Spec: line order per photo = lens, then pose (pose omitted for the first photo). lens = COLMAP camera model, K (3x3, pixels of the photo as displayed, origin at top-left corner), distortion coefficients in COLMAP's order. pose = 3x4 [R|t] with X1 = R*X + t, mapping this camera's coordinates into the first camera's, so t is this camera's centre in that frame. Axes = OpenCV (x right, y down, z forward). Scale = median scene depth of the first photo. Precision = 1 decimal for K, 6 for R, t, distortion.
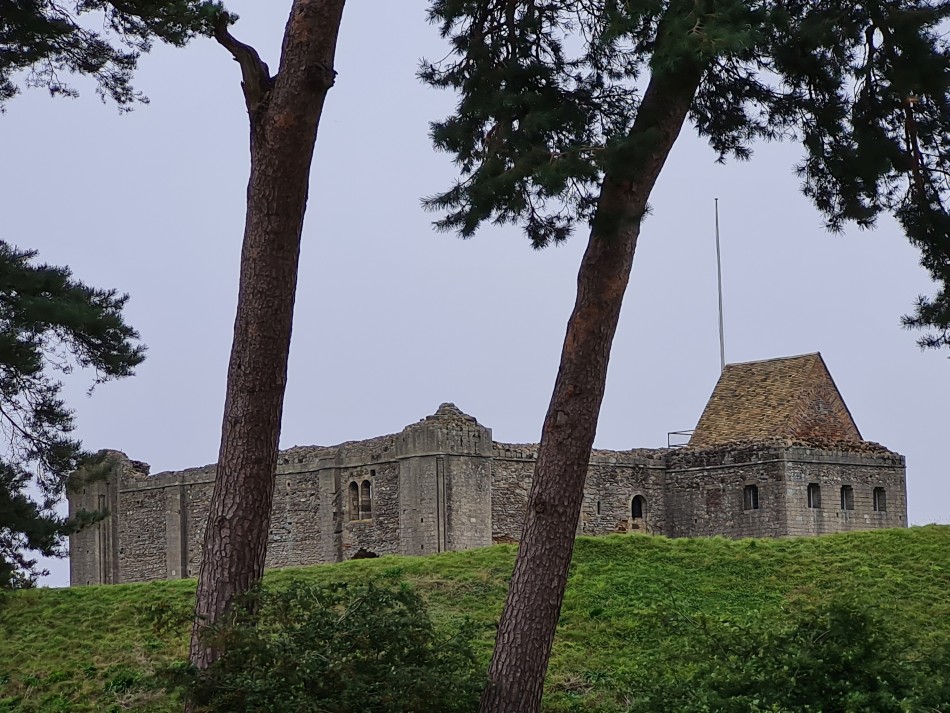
lens RADIAL K [[2556.6, 0, 475.0], [0, 2556.6, 356.5], [0, 0, 1]] dist [-0.036375, 0.370620]
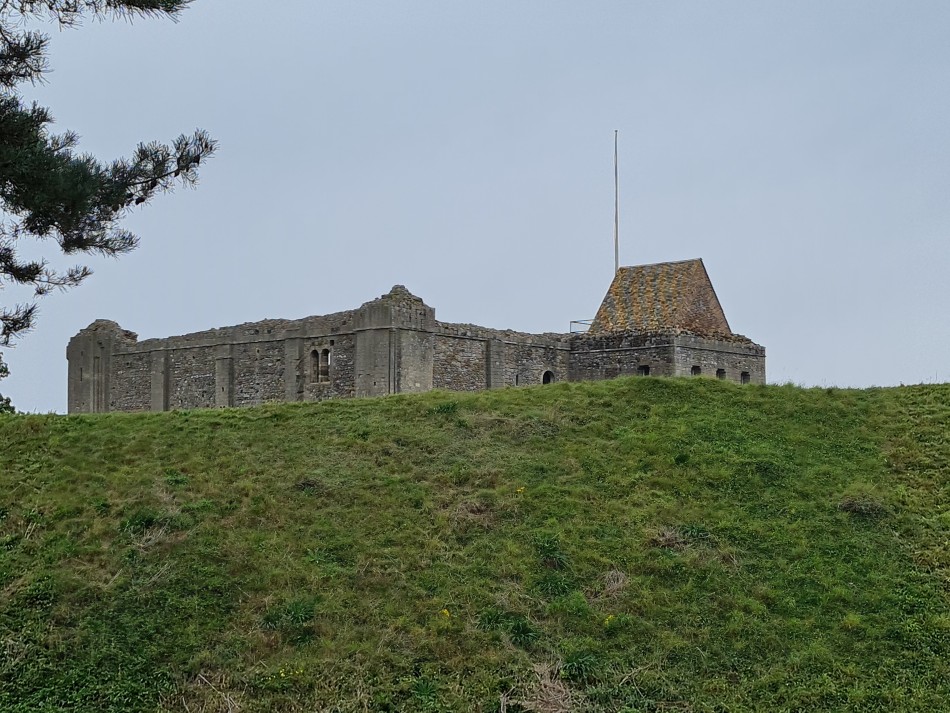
lens RADIAL K [[1878.6, 0, 475.0], [0, 1878.6, 356.5], [0, 0, 1]] dist [0.093143, -0.013022]
pose [[0.997800, 0.034889, 0.056372, -0.023690], [-0.037126, 0.998544, 0.039146, 0.015957], [-0.054924, -0.041153, 0.997642, 0.135028]]
